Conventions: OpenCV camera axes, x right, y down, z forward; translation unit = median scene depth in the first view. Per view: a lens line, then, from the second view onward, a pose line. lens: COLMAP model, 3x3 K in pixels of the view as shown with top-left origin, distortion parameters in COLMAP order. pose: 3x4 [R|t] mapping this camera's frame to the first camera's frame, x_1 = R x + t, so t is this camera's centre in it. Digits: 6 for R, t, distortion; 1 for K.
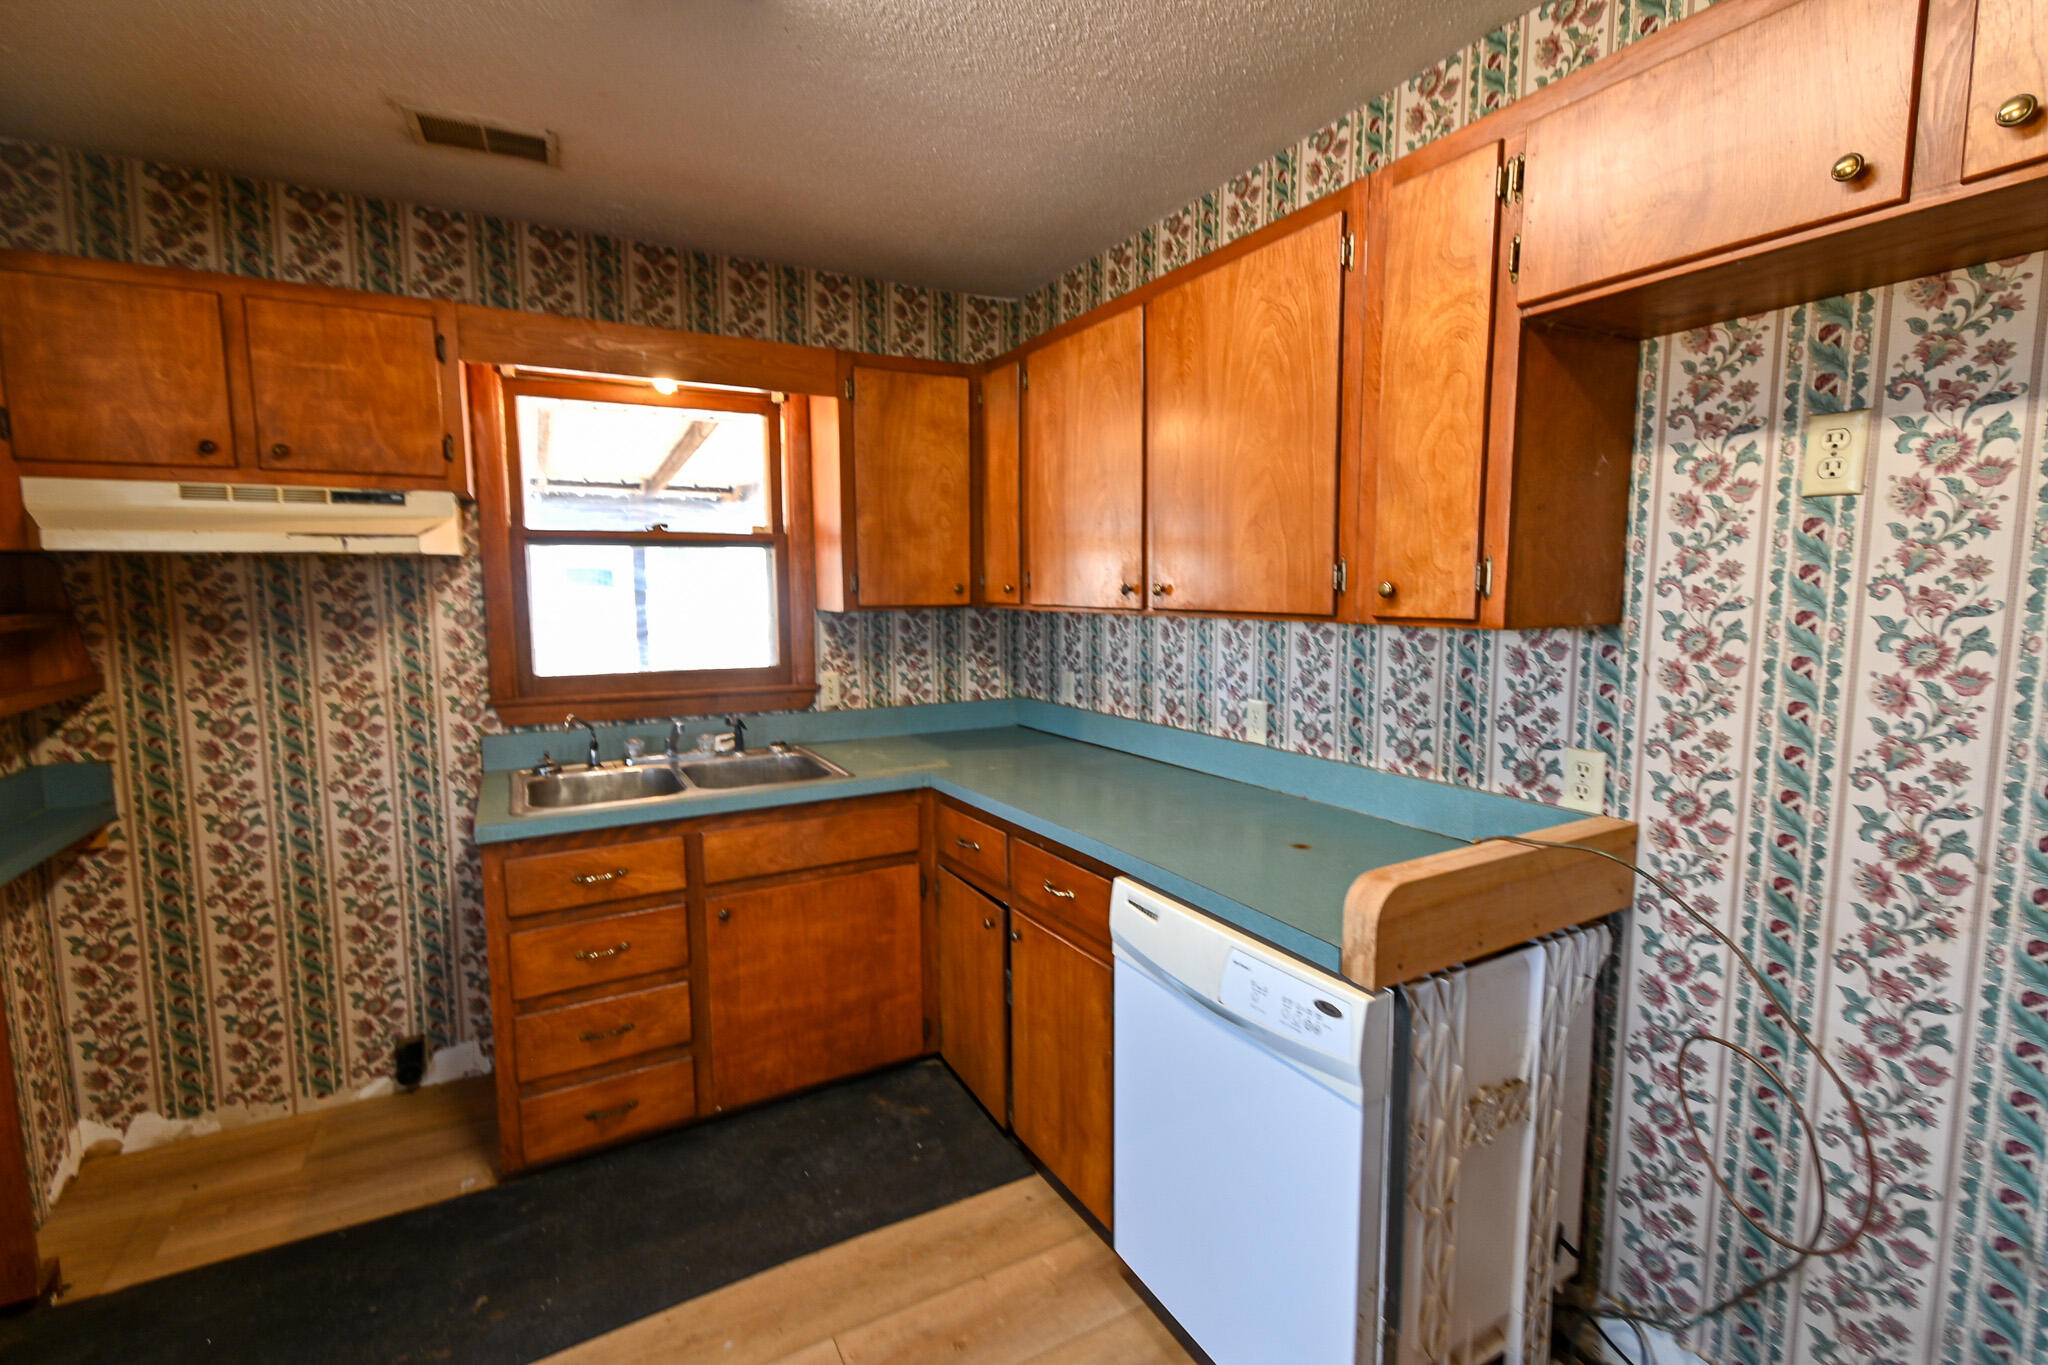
lens RADIAL K [[909.1, 0, 1030.1], [0, 909.1, 679.3], [0, 0, 1]] dist [0.009860, -0.004554]
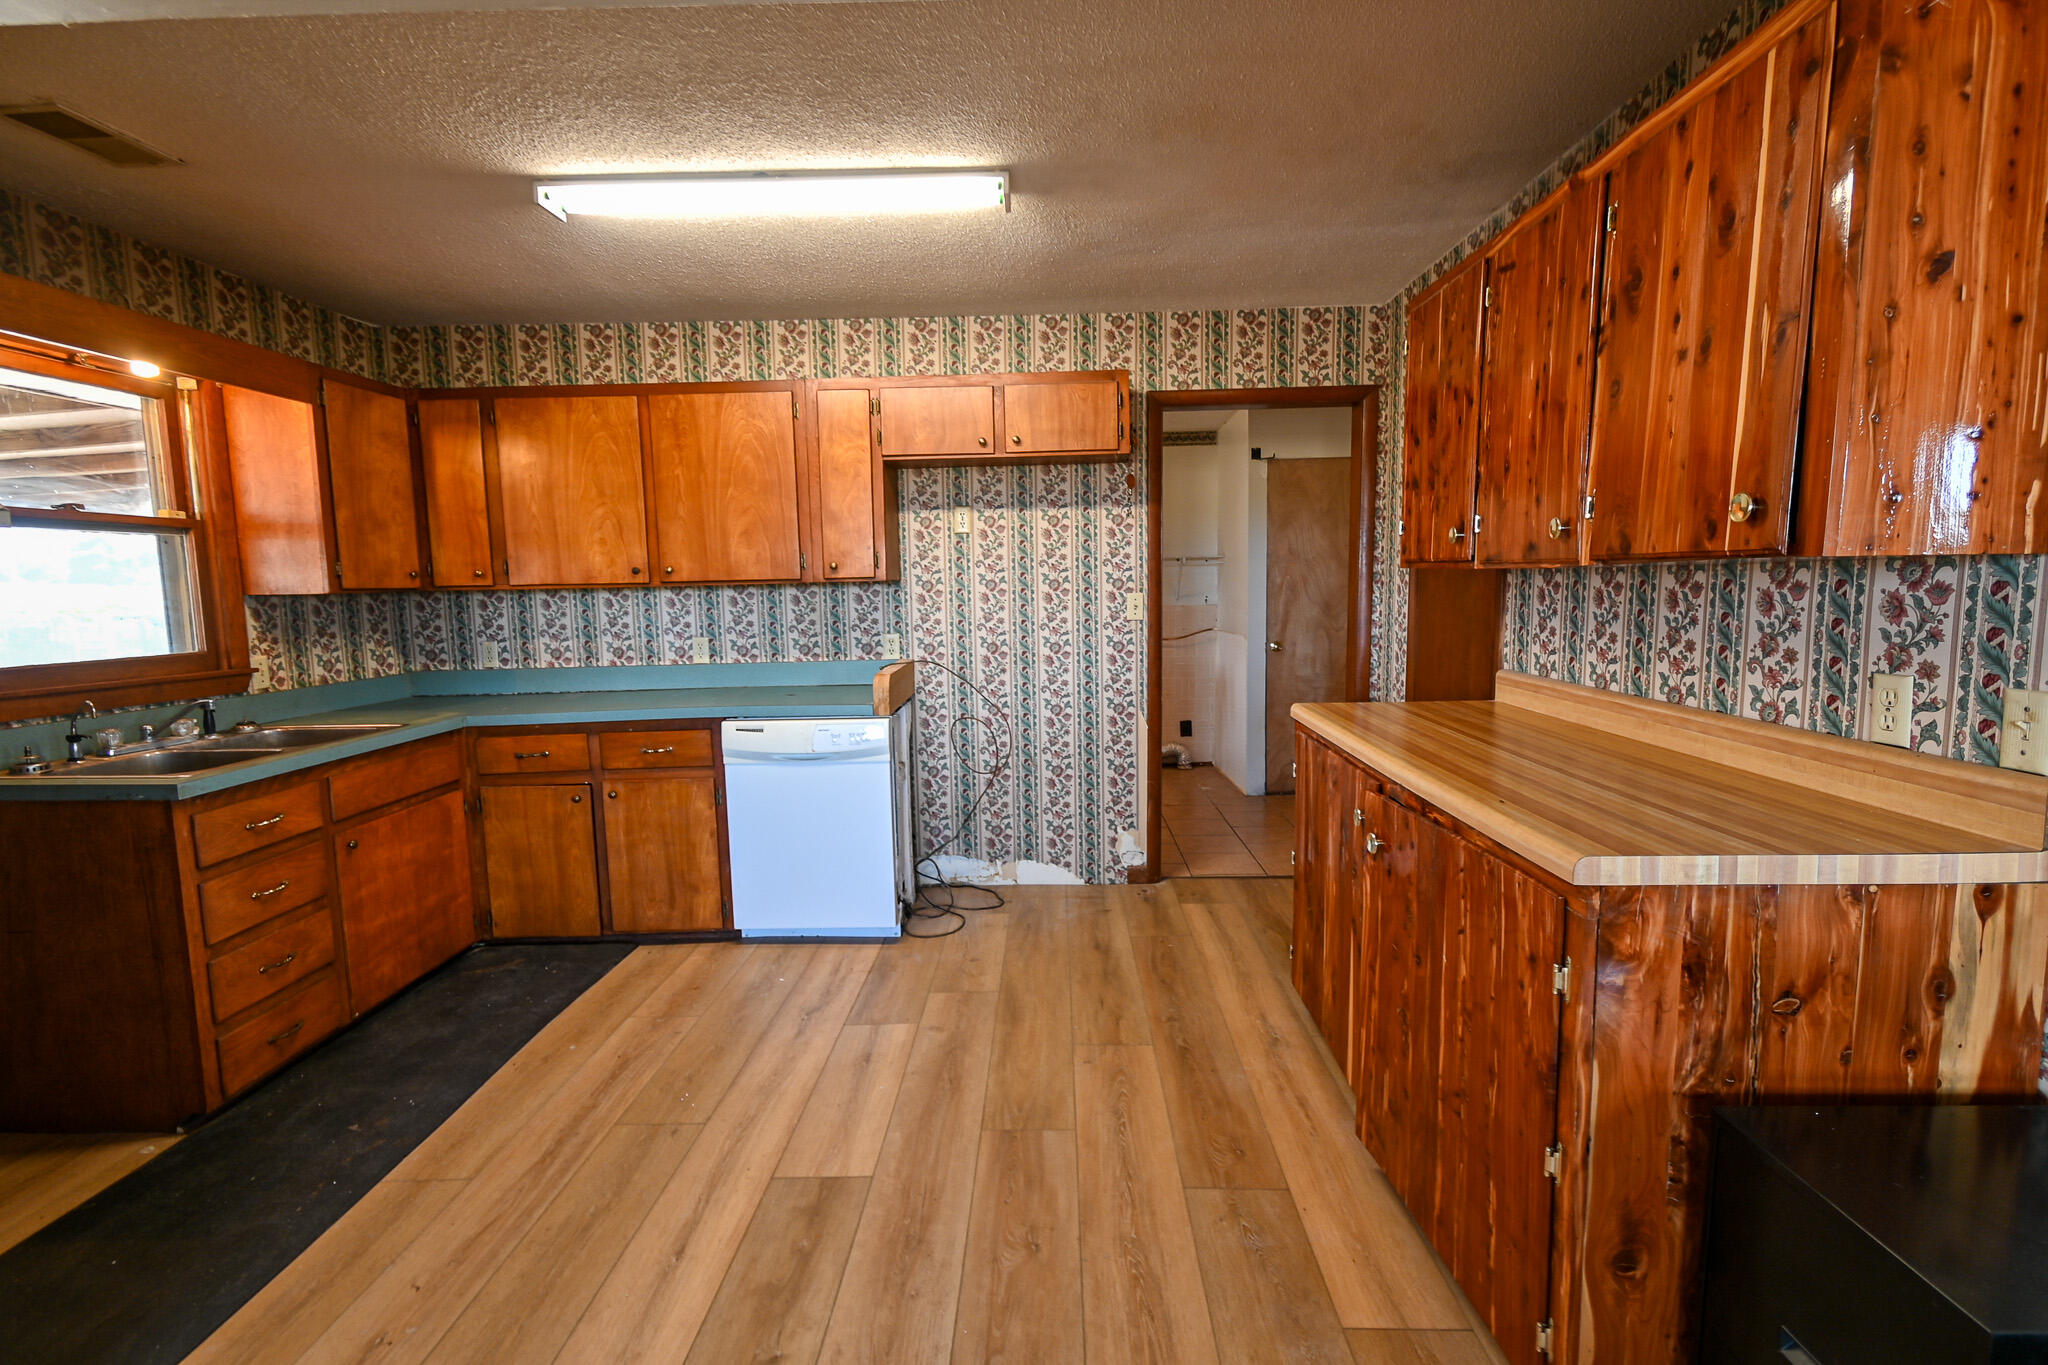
lens RADIAL K [[920.7, 0, 1028.6], [0, 920.7, 678.2], [0, 0, 1]] dist [0.015613, -0.006493]
pose [[0.506179, -0.095004, 0.857180, -0.829574], [0.108736, 0.993013, 0.045849, 0.077729], [-0.855547, 0.069998, 0.512972, -0.350672]]
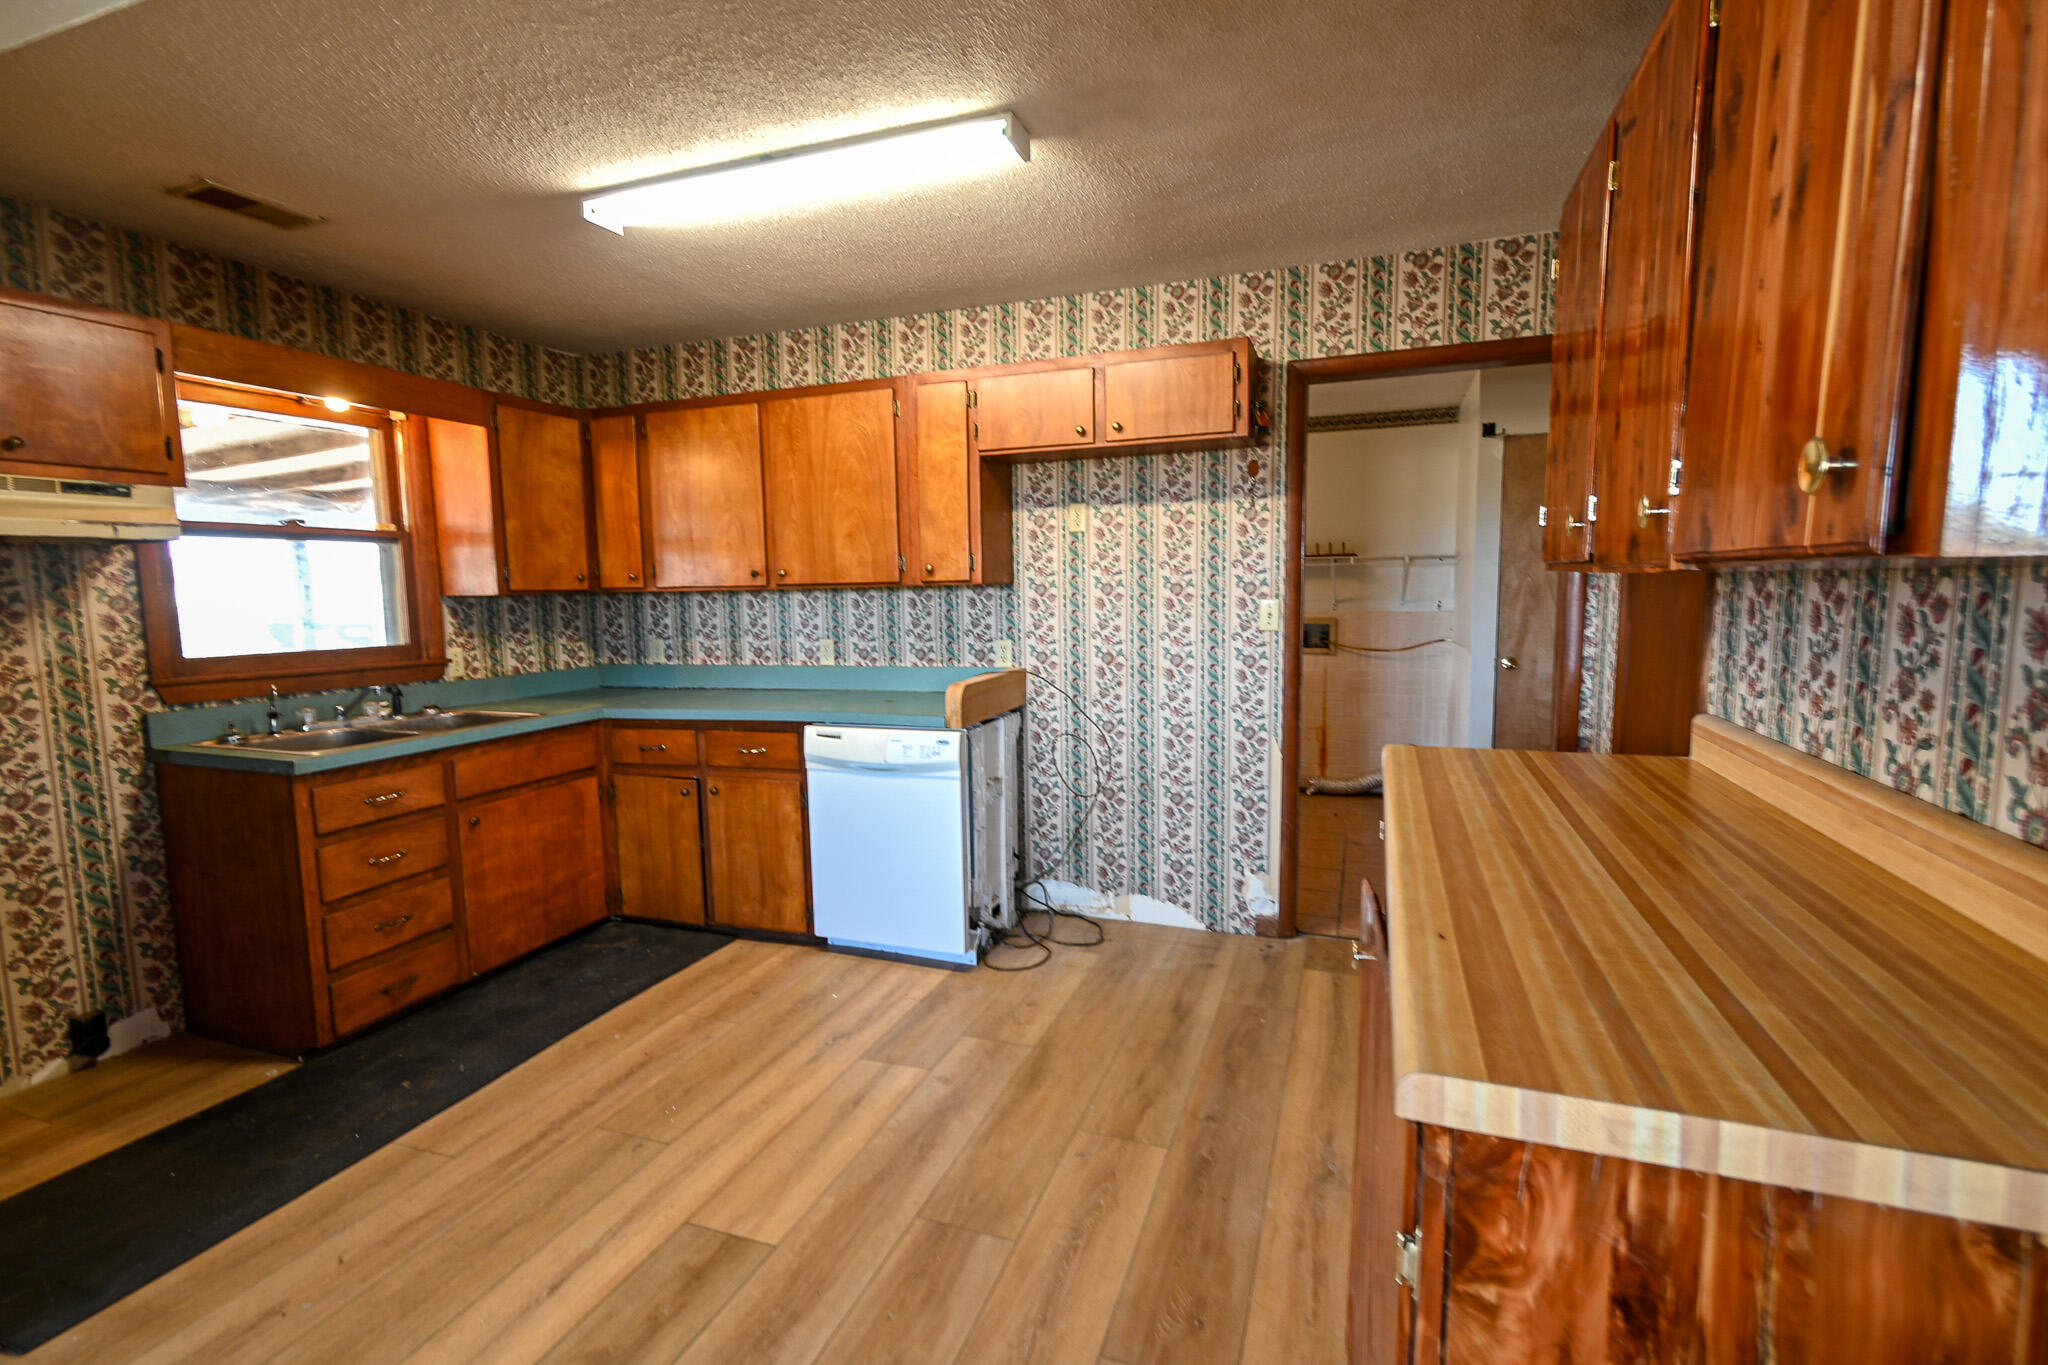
lens RADIAL K [[916.6, 0, 1025.7], [0, 916.6, 680.4], [0, 0, 1]] dist [0.014755, -0.006436]
pose [[0.757914, -0.074342, 0.648105, -0.532538], [0.082490, 0.996432, 0.017831, 0.090032], [-0.647118, 0.039948, 0.761342, -0.490811]]
